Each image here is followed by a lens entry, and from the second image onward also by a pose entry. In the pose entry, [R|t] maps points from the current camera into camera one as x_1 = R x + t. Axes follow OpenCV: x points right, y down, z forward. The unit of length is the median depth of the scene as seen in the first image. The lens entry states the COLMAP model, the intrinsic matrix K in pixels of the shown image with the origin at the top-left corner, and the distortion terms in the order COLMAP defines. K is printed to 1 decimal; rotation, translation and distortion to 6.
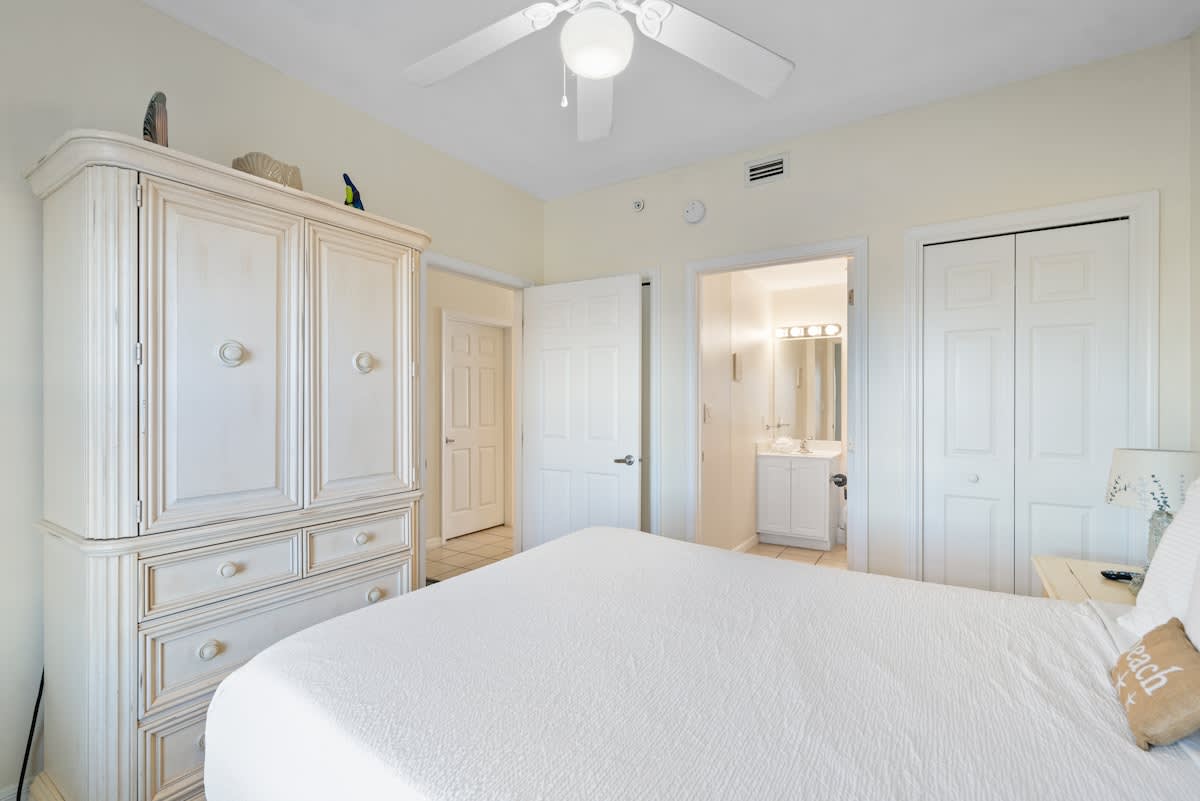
lens RADIAL K [[535.7, 0, 594.1], [0, 535.7, 400.5], [0, 0, 1]] dist [-0.002067, 0.000486]
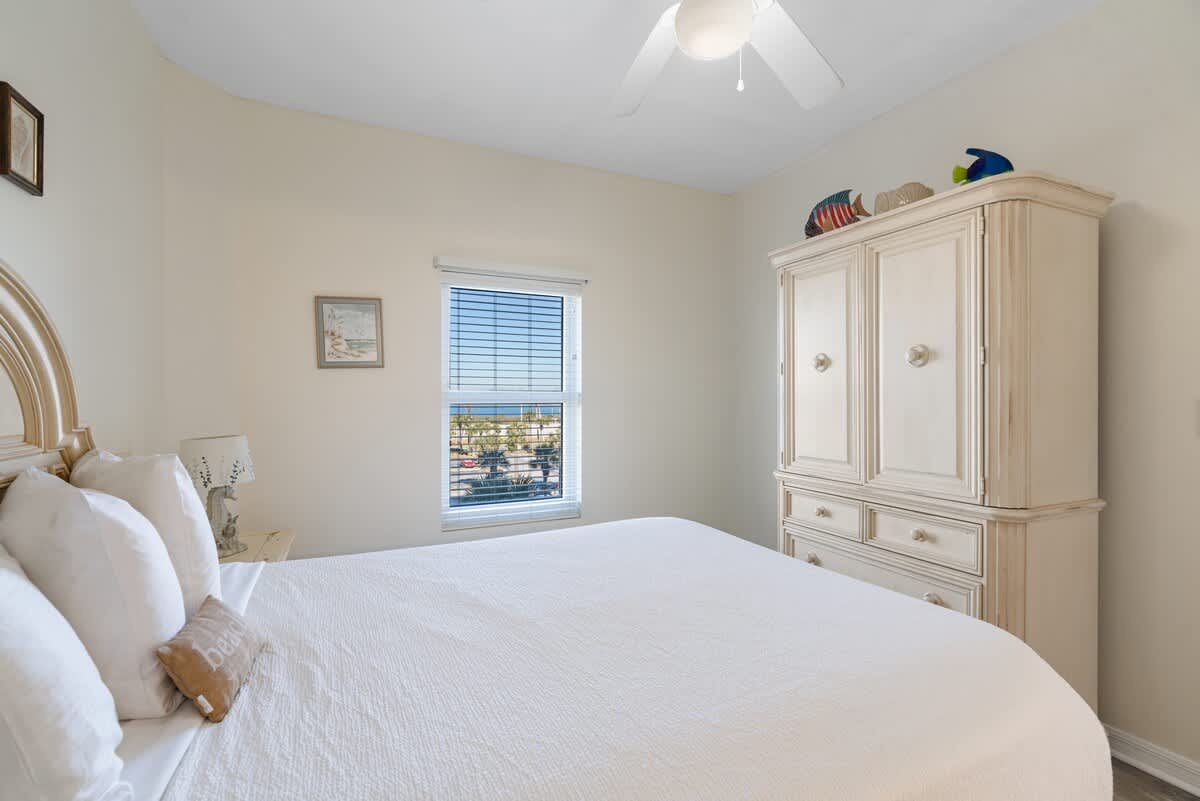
lens RADIAL K [[535.7, 0, 594.1], [0, 535.7, 400.5], [0, 0, 1]] dist [-0.002067, 0.000486]
pose [[-0.523994, 0.006374, -0.851698, 0.767598], [0.002888, 0.999980, 0.005707, 0.003941], [0.851717, 0.000530, -0.524002, 1.080812]]
